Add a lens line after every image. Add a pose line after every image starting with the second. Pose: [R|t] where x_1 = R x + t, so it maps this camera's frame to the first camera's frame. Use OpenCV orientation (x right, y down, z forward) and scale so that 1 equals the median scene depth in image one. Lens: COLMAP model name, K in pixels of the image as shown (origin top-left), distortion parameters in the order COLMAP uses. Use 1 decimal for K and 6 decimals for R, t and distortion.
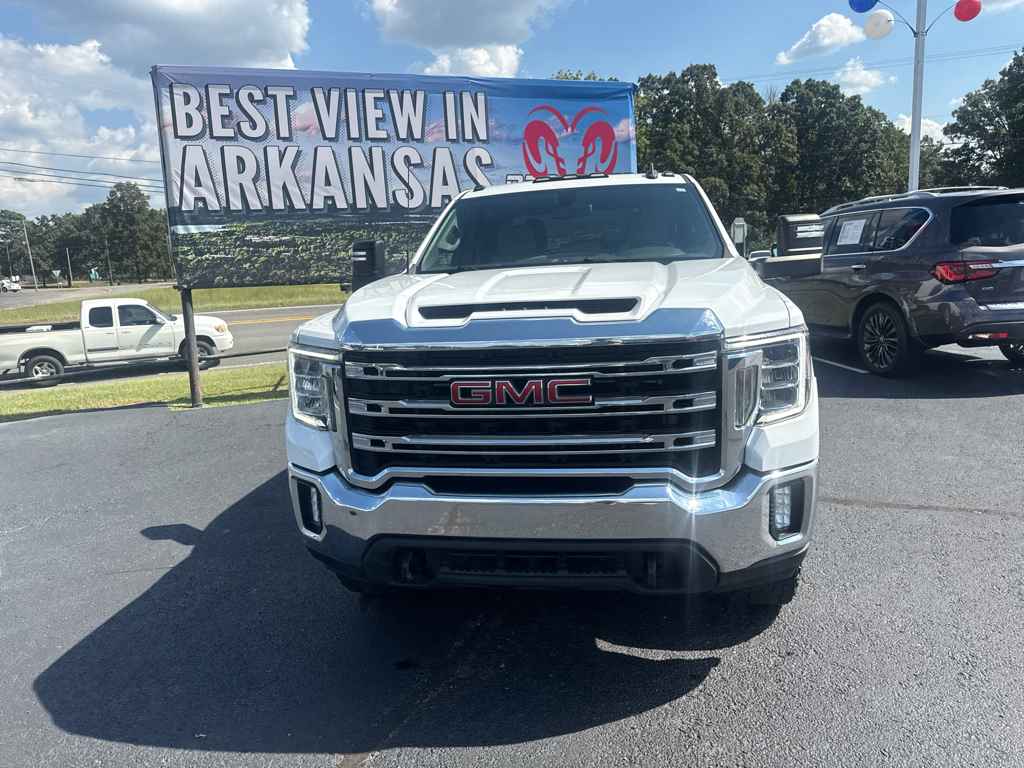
lens RADIAL K [[778.2, 0, 512.0], [0, 778.2, 384.0], [0, 0, 1]] dist [0.083165, -0.105669]
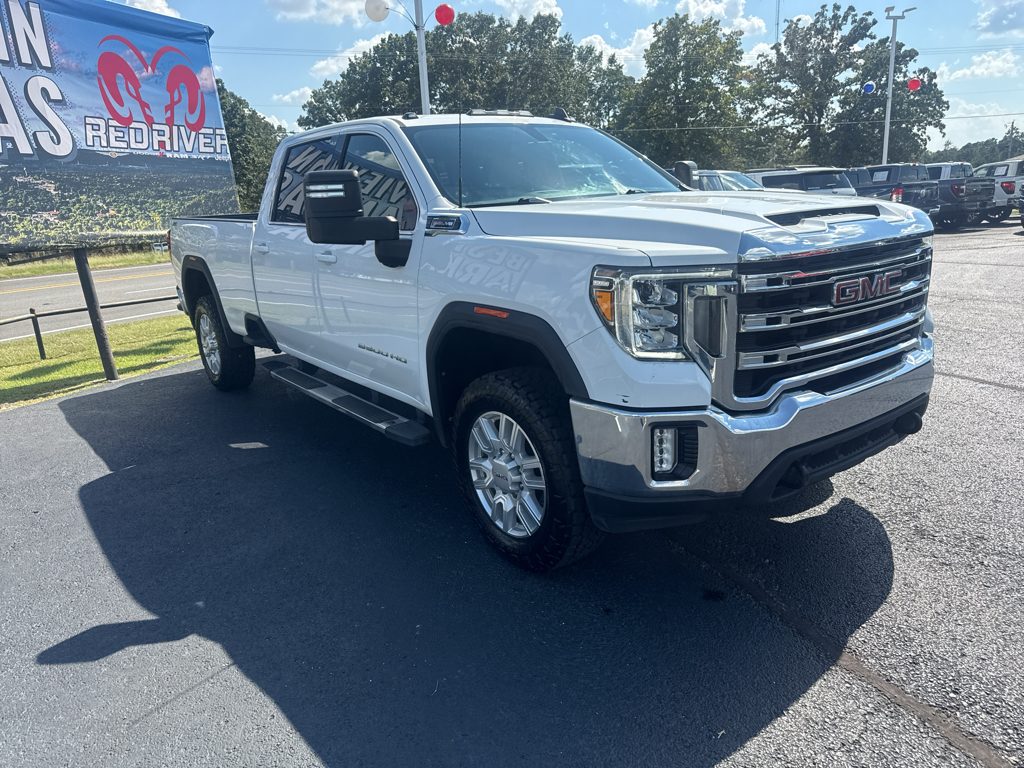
lens RADIAL K [[772.9, 0, 521.5], [0, 772.9, 379.5], [0, 0, 1]] dist [0.008670, -0.006938]
pose [[0.658102, -0.158455, 0.736067, -0.330916], [0.149732, 0.985621, 0.078305, -0.005771], [-0.737891, 0.058680, 0.672365, 0.180066]]
